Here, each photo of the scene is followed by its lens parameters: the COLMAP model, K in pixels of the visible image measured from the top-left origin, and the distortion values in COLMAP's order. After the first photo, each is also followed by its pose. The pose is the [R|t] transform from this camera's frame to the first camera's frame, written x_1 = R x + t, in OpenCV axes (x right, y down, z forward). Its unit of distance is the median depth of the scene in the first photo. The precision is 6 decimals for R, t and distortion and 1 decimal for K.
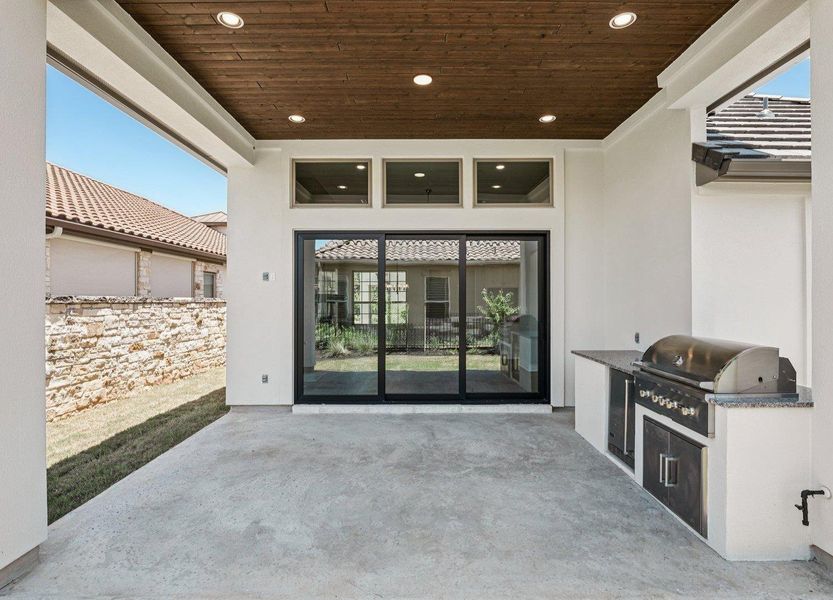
lens RADIAL K [[423.8, 0, 410.7], [0, 423.8, 296.4], [0, 0, 1]] dist [-0.014672, 0.000049]
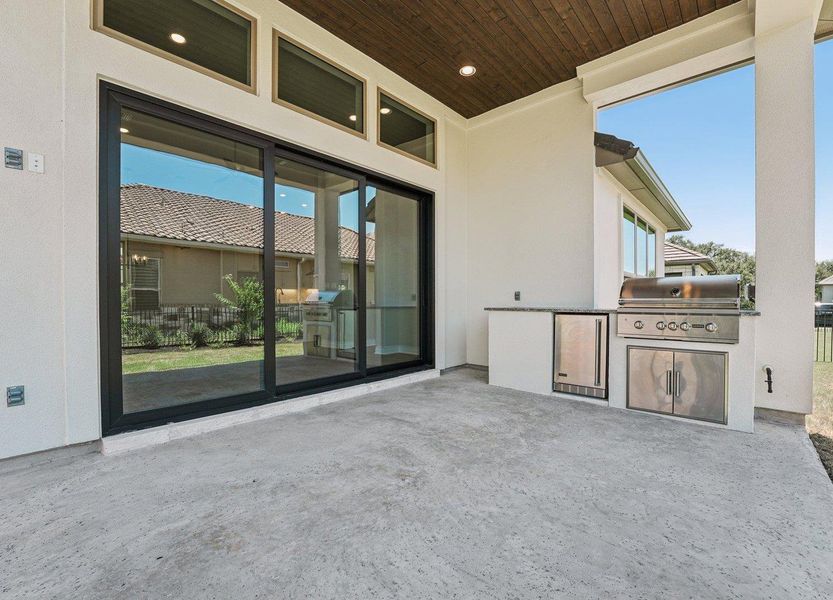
lens RADIAL K [[371.2, 0, 412.3], [0, 371.2, 308.4], [0, 0, 1]] dist [-0.026946, 0.000059]
pose [[0.666826, -0.011069, 0.745131, -0.411971], [-0.003505, 0.999832, 0.017989, 0.116195], [-0.745205, -0.014607, 0.666675, 0.543786]]
